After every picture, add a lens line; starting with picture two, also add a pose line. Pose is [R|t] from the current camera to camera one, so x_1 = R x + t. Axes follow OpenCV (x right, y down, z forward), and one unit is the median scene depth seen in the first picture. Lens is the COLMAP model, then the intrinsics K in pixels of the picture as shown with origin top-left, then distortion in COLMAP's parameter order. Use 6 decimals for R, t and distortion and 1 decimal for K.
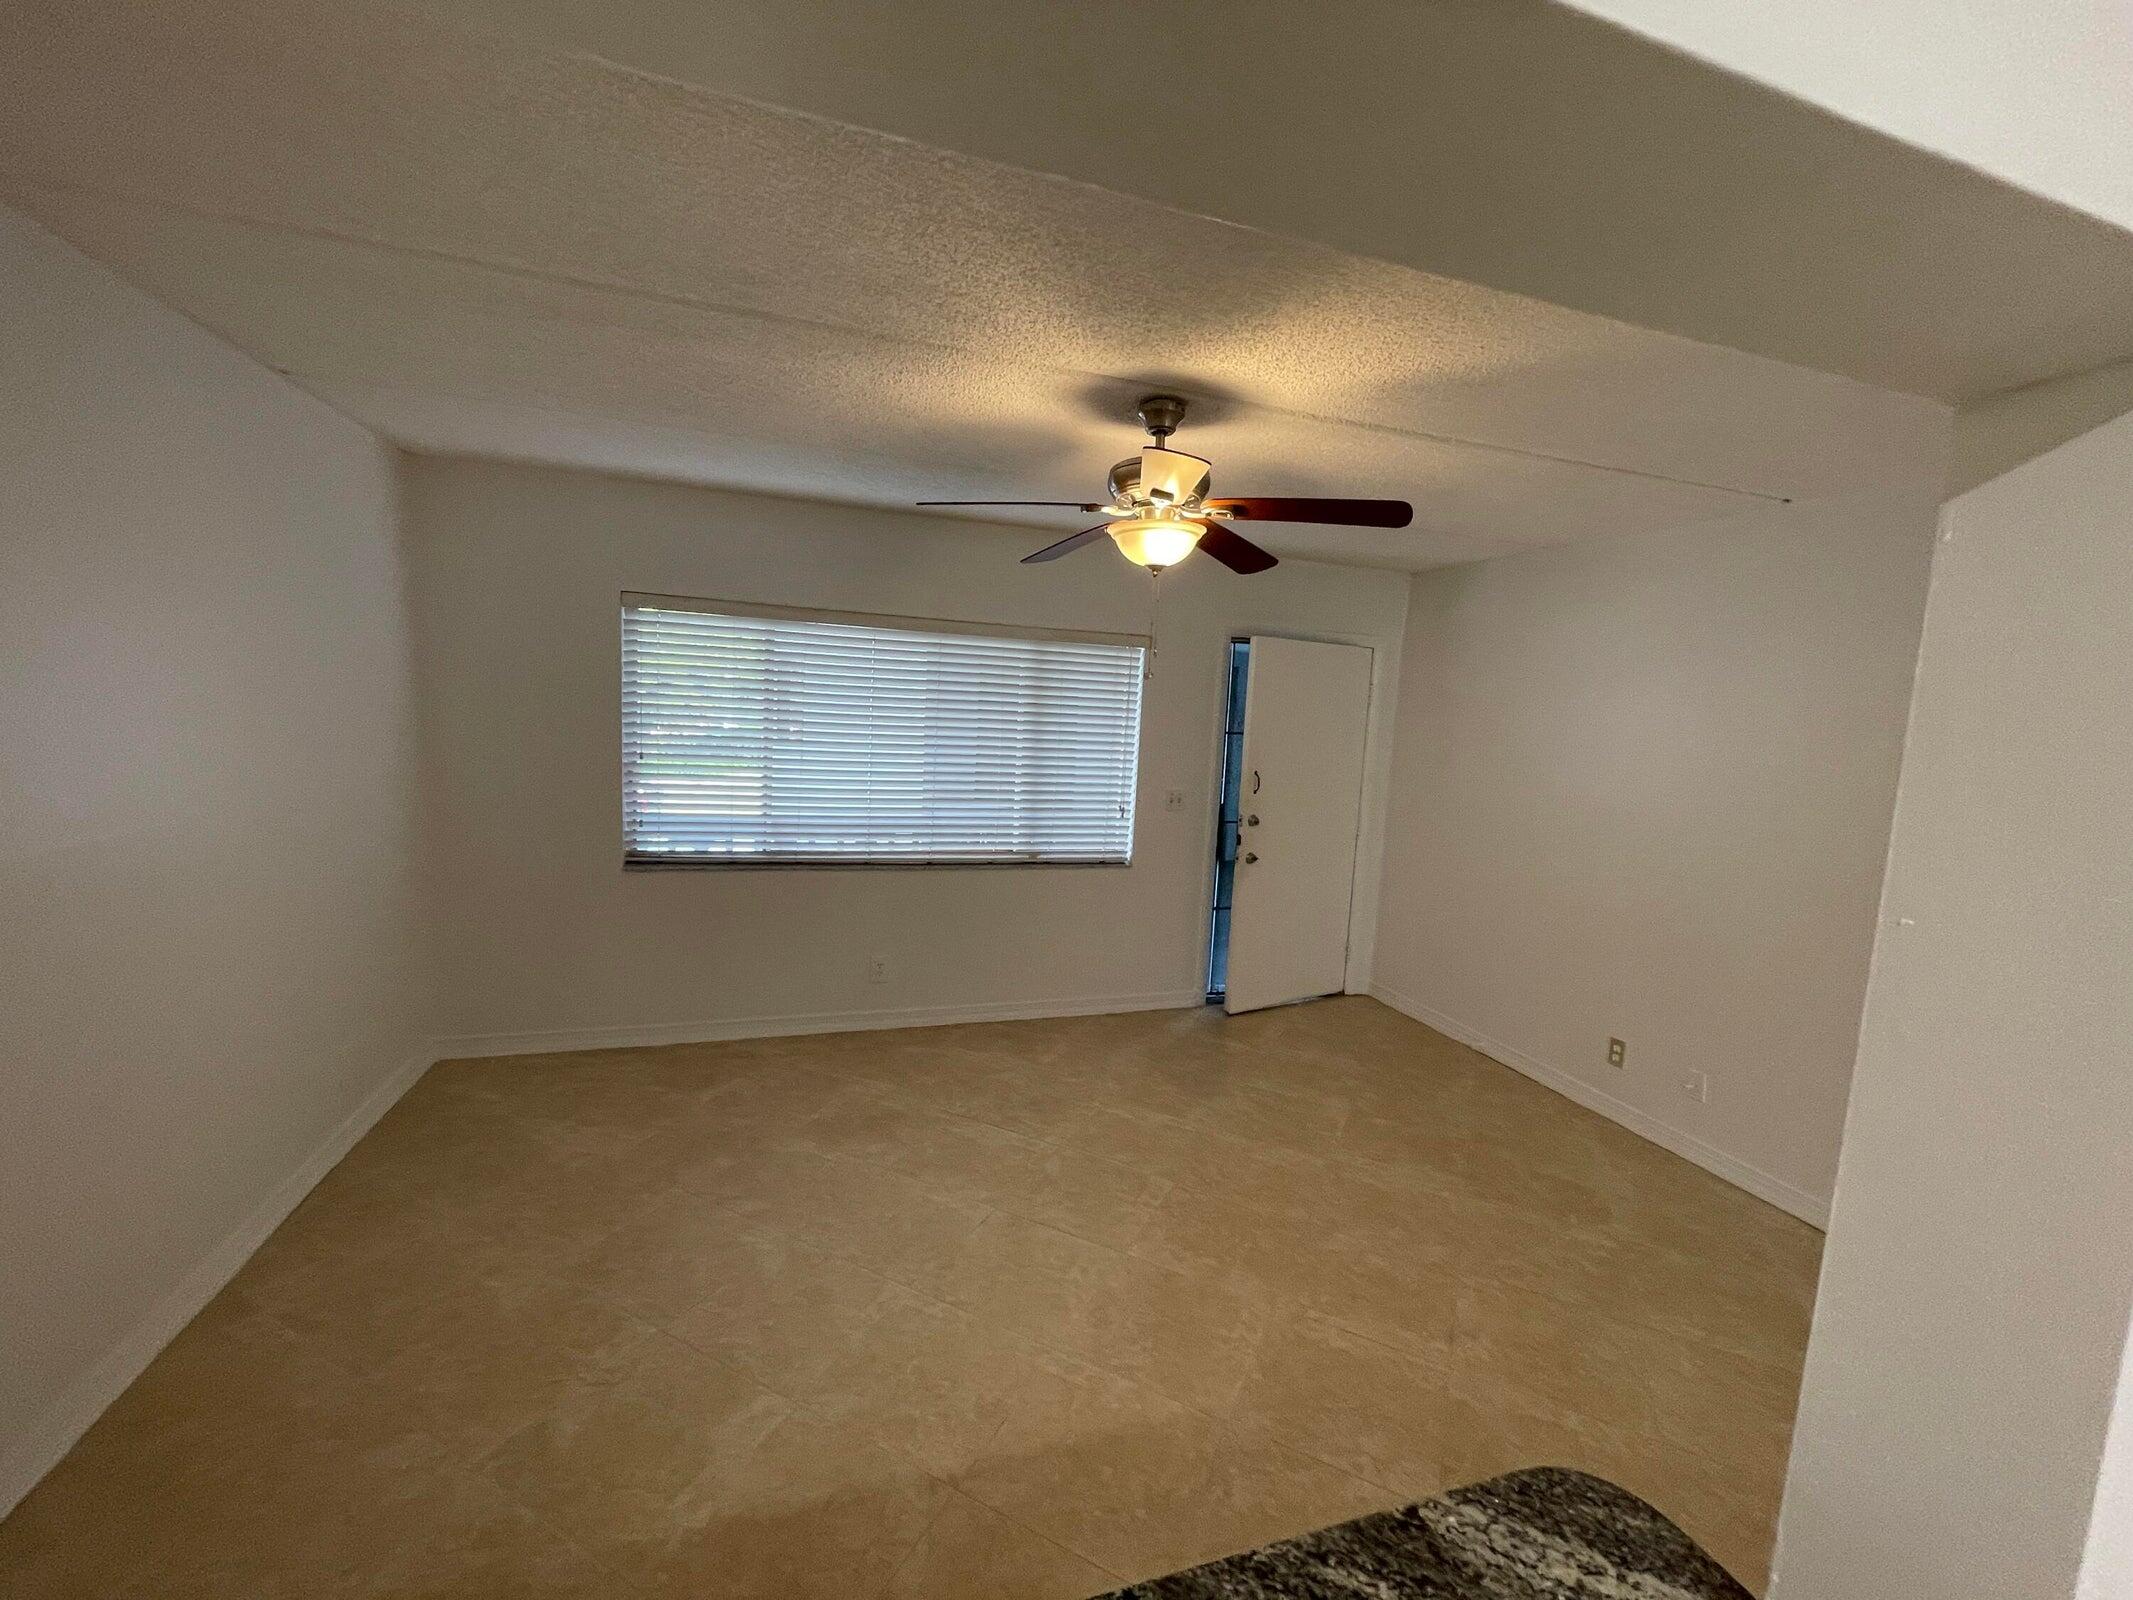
lens RADIAL K [[861.3, 0, 1065.3], [0, 861.3, 811.6], [0, 0, 1]] dist [-0.004548, 0.000604]
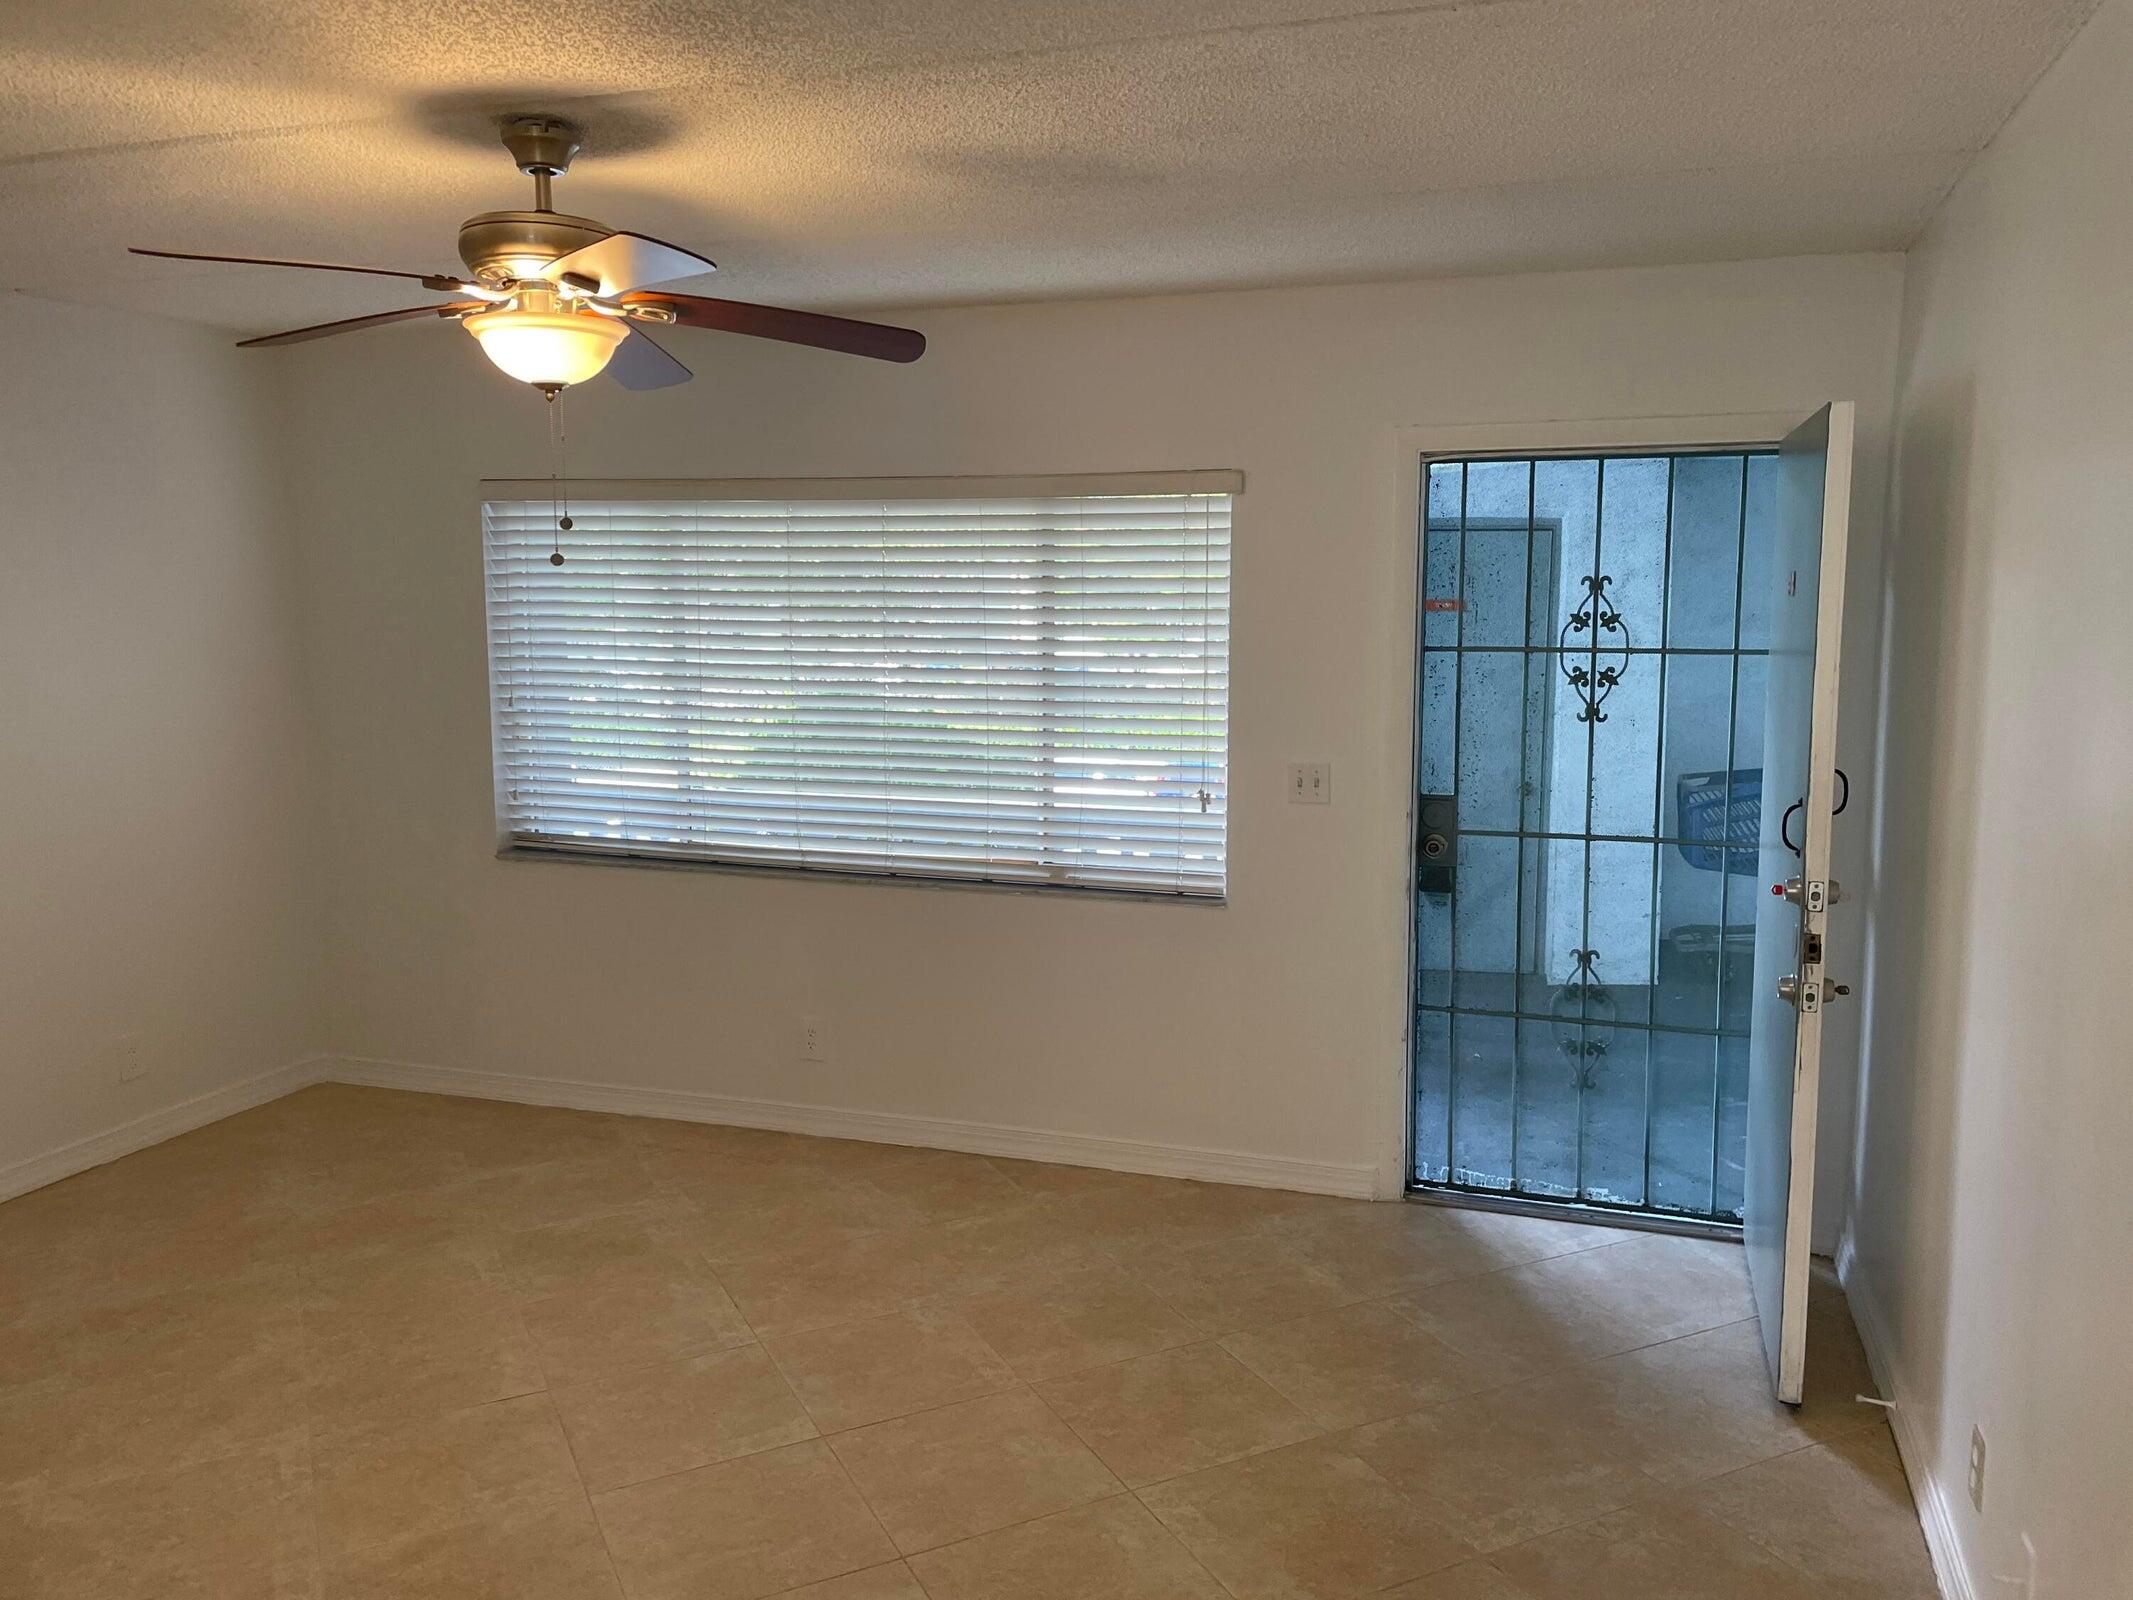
lens RADIAL K [[1592.1, 0, 1069.1], [0, 1592.1, 783.2], [0, 0, 1]] dist [0.036326, -0.057683]
pose [[0.811377, 0.021352, -0.584133, 0.654026], [-0.035483, 0.999289, -0.012760, 0.004749], [0.583445, 0.031080, 0.811558, 0.168659]]
